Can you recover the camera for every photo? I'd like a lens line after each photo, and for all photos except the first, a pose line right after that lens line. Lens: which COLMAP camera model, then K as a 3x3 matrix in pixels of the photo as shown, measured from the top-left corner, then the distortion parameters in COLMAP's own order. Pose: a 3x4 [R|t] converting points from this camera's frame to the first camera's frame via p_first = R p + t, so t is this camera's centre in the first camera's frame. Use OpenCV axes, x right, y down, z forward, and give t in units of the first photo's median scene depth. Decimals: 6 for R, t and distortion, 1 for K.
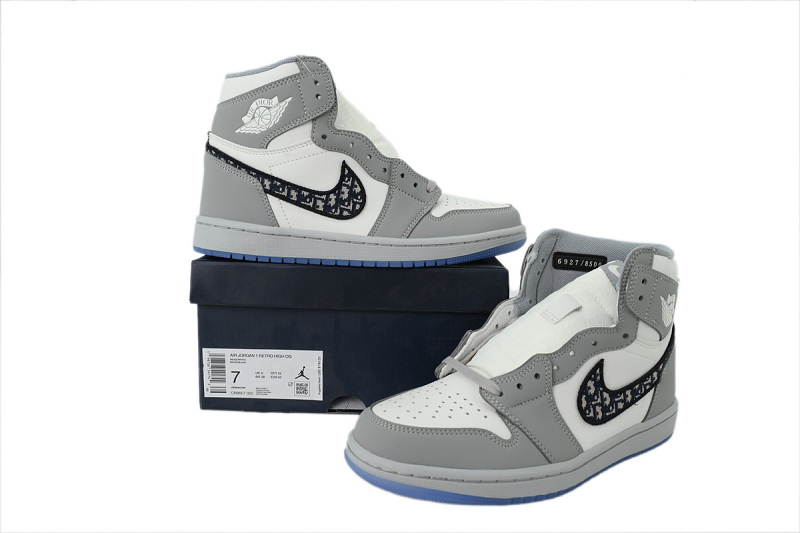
lens RADIAL K [[586.7, 0, 400.0], [0, 586.7, 266.5], [0, 0, 1]] dist [0.000673, -0.001115]
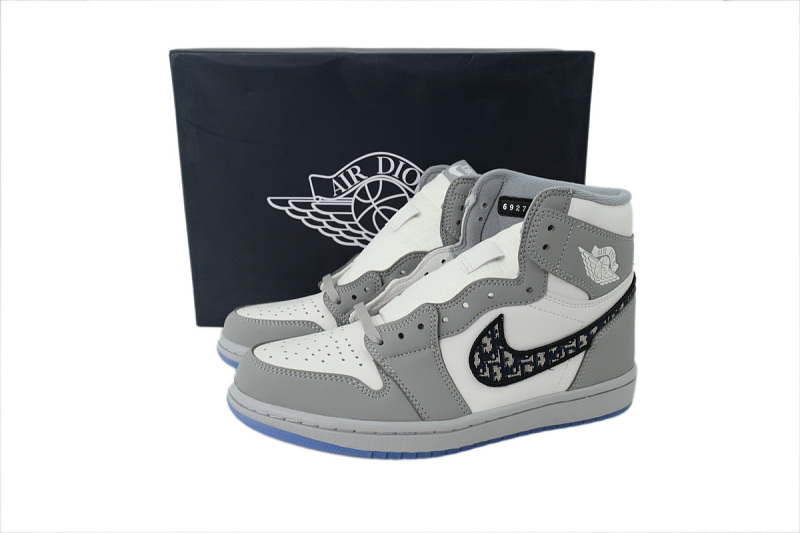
lens RADIAL K [[586.7, 0, 400.0], [0, 586.7, 266.5], [0, 0, 1]] dist [0.000673, -0.001115]
pose [[0.970413, 0.054468, -0.235229, 0.403291], [-0.037283, 0.996341, 0.076900, 0.023368], [0.238557, -0.065855, 0.968893, 0.108272]]
